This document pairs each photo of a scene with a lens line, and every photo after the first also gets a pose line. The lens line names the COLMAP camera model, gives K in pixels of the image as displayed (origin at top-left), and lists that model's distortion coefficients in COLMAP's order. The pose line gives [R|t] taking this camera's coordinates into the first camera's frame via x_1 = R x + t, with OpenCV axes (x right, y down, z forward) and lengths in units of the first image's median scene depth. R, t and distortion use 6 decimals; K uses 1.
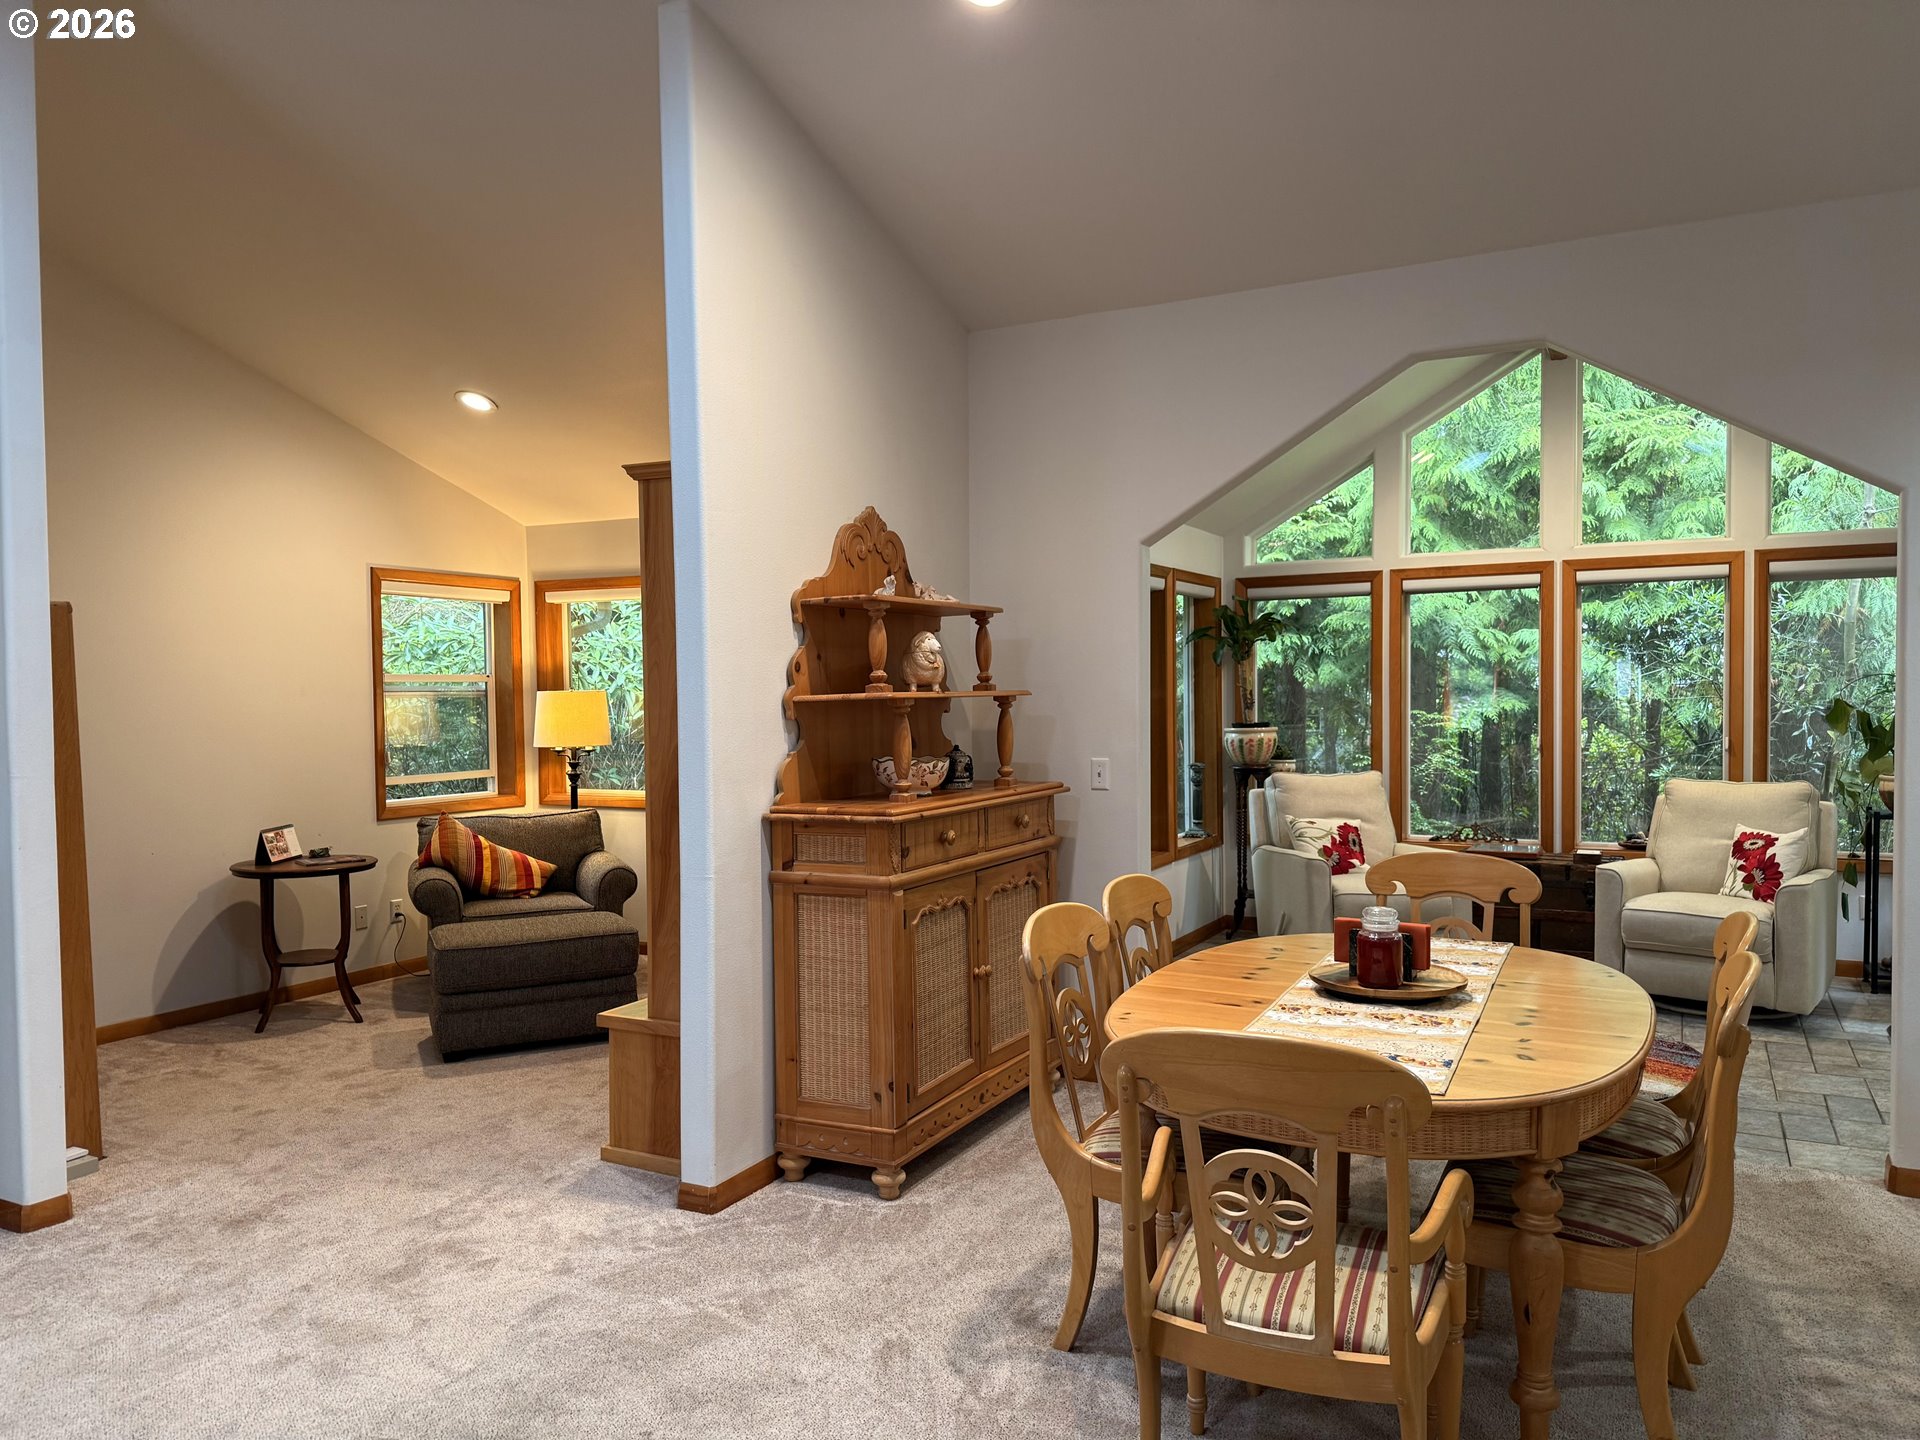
lens RADIAL K [[1367.1, 0, 955.0], [0, 1367.1, 714.5], [0, 0, 1]] dist [0.096694, -0.153074]
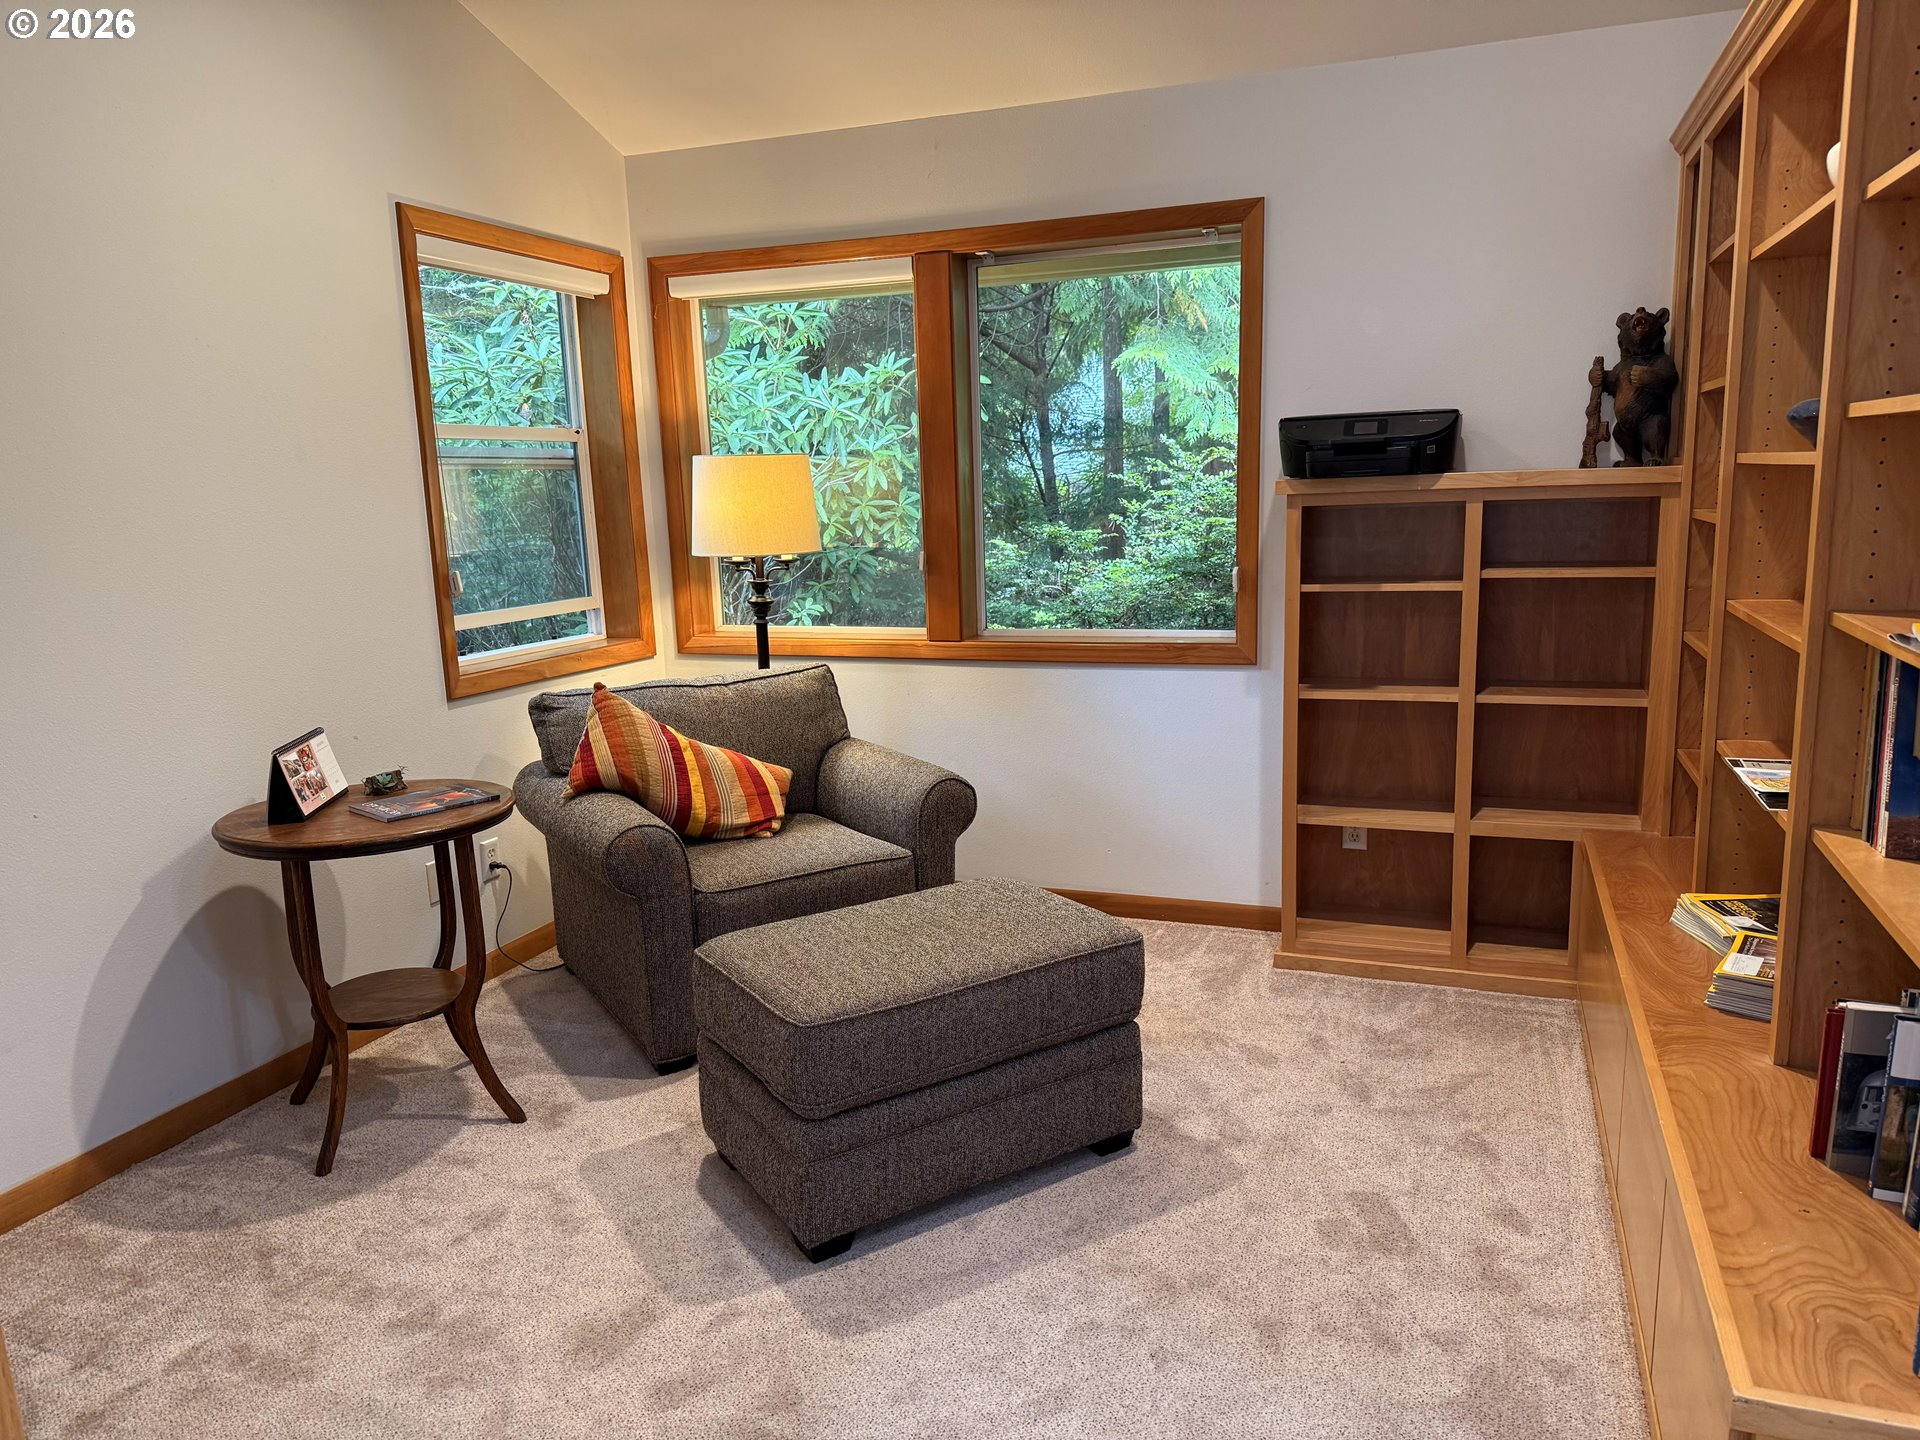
lens RADIAL K [[1350.1, 0, 965.8], [0, 1350.1, 726.6], [0, 0, 1]] dist [0.096955, -0.145900]
pose [[0.990407, -0.043164, 0.131266, -0.343527], [0.022135, 0.987251, 0.157626, 0.009328], [-0.136397, -0.153209, 0.978735, 0.541930]]
